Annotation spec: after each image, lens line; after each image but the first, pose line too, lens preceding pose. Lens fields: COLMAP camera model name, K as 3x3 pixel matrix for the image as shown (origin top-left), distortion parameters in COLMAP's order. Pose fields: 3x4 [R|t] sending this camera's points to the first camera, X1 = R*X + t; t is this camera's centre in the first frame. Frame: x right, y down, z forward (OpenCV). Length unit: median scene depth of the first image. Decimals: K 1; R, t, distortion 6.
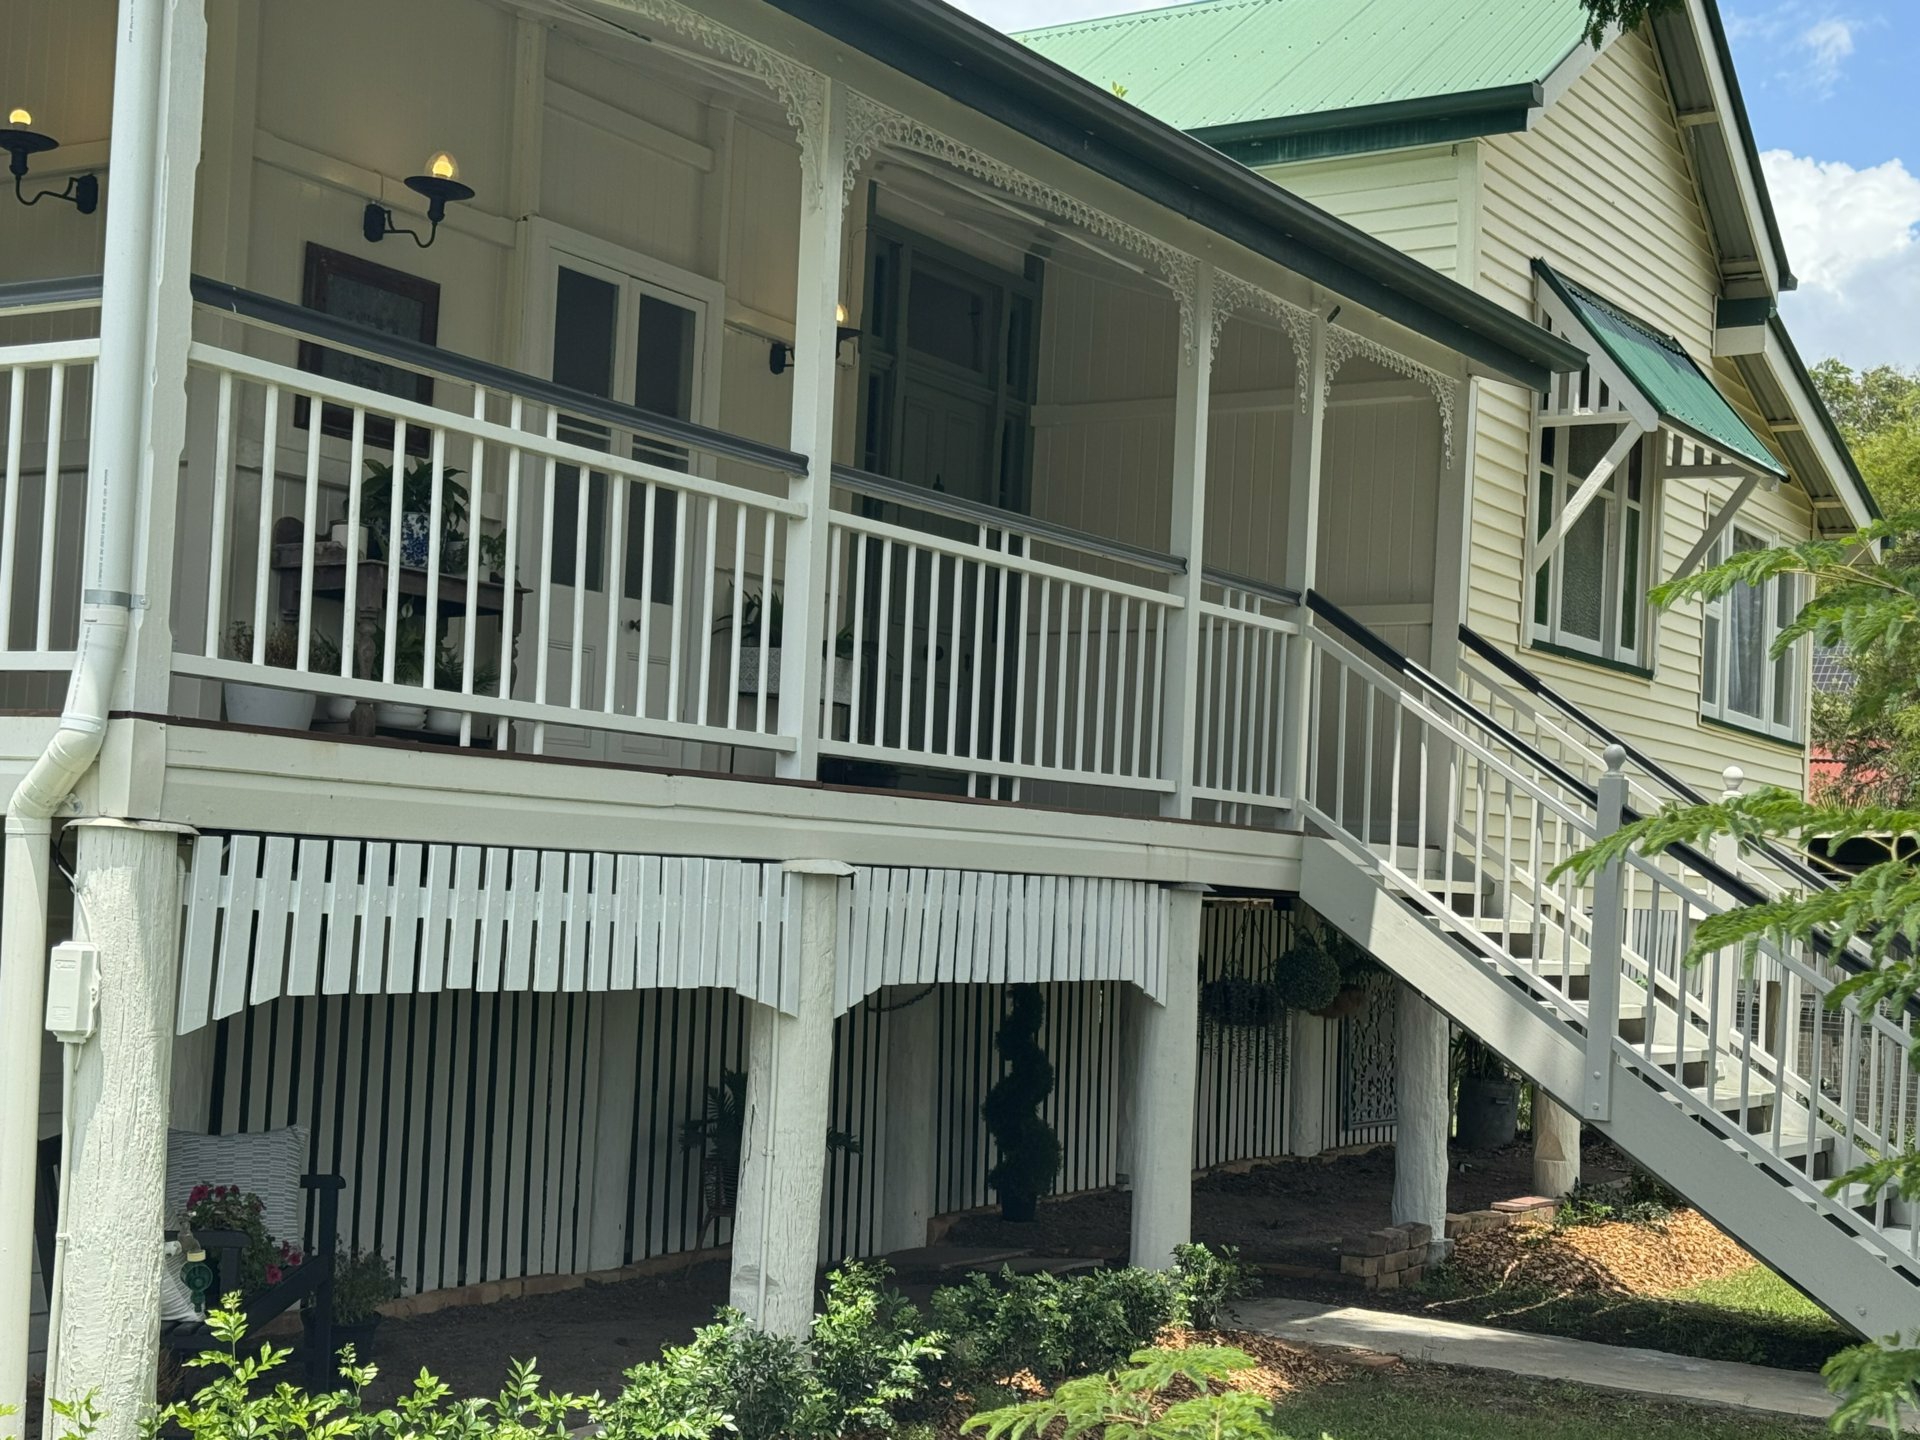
lens RADIAL K [[2765.5, 0, 955.3], [0, 2765.5, 720.2], [0, 0, 1]] dist [0.058628, 0.000000]
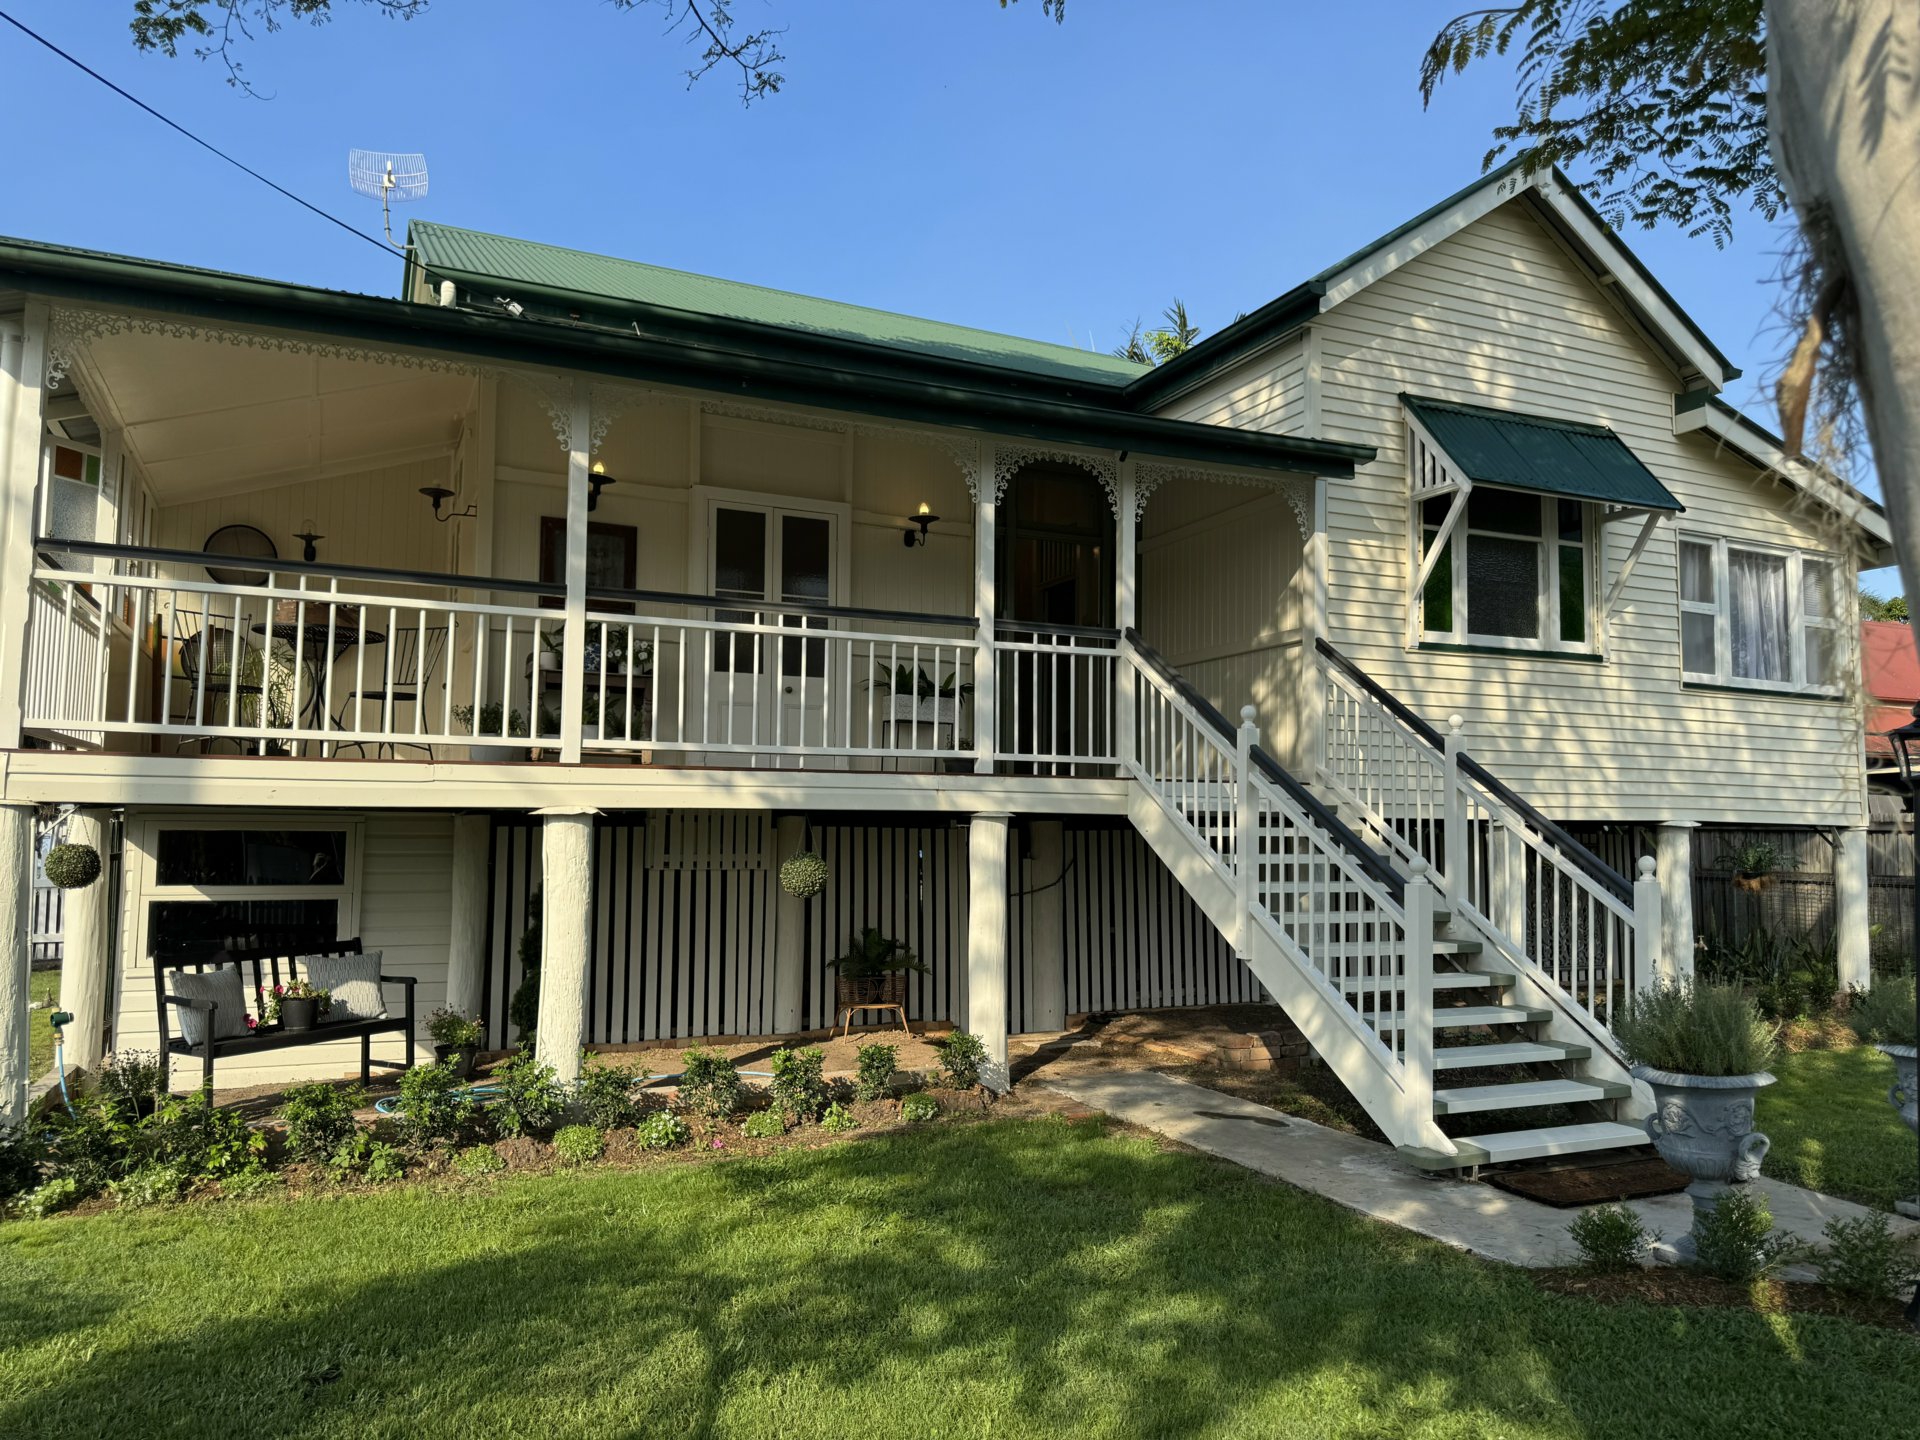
lens RADIAL K [[1346.5, 0, 963.5], [0, 1346.5, 724.7], [0, 0, 1]] dist [0.036403, -0.006319]
pose [[0.836044, -0.082349, -0.542448, 0.504426], [0.064813, 0.996573, -0.051396, 0.046352], [0.544821, 0.007812, 0.838516, 0.313270]]
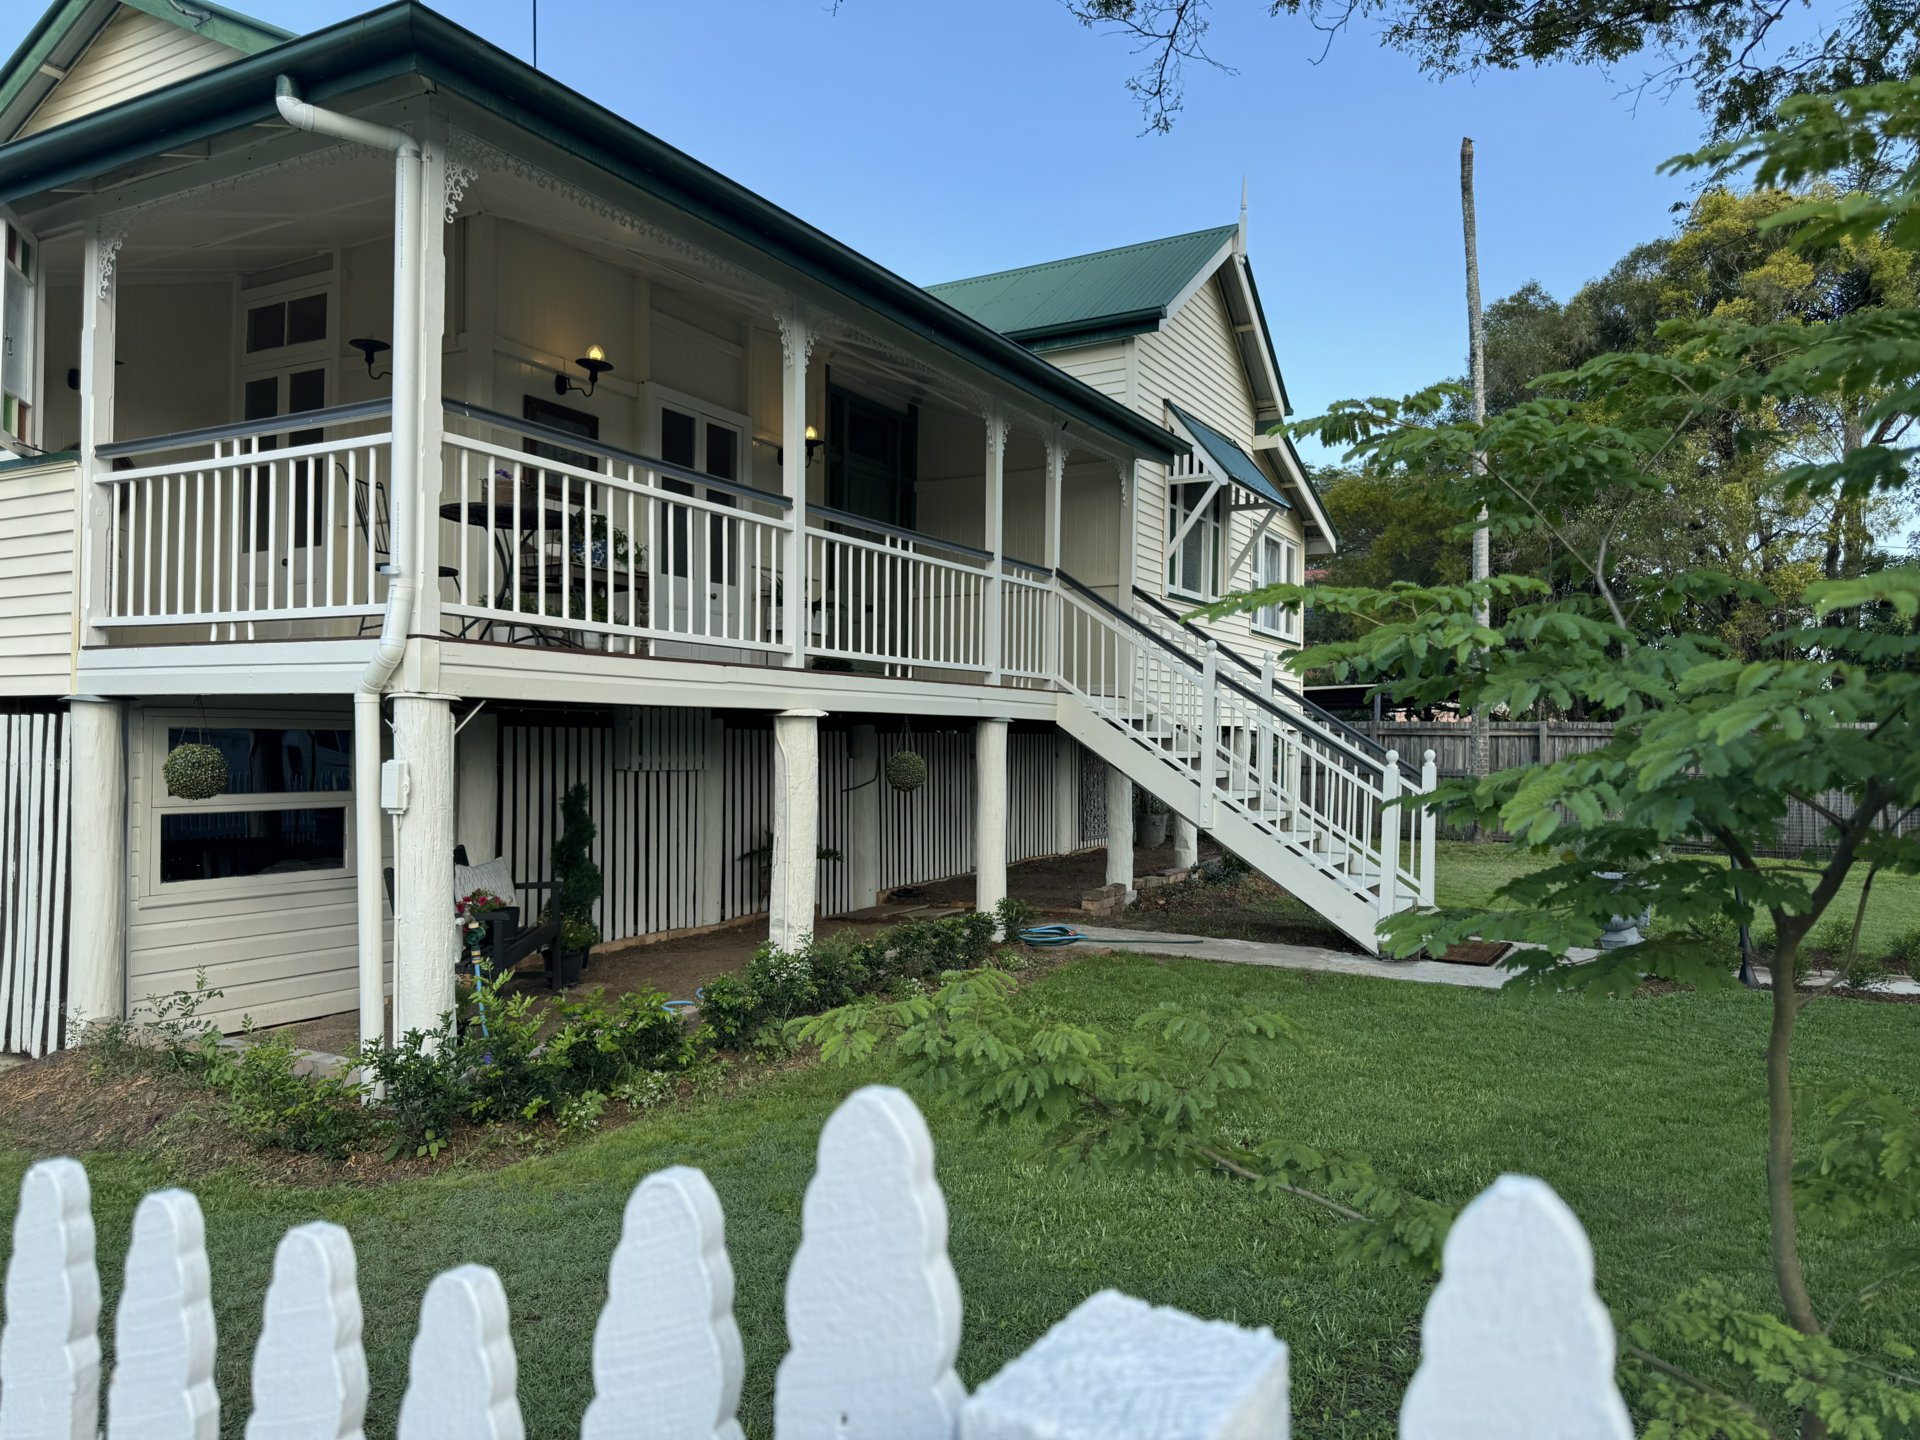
lens RADIAL K [[1346.5, 0, 973.8], [0, 1346.5, 729.4], [0, 0, 1]] dist [0.036403, -0.006319]
pose [[0.997494, -0.035984, 0.060918, 0.006804], [0.032443, 0.997781, 0.058148, 0.010717], [-0.062875, -0.056026, 0.996448, 0.043742]]
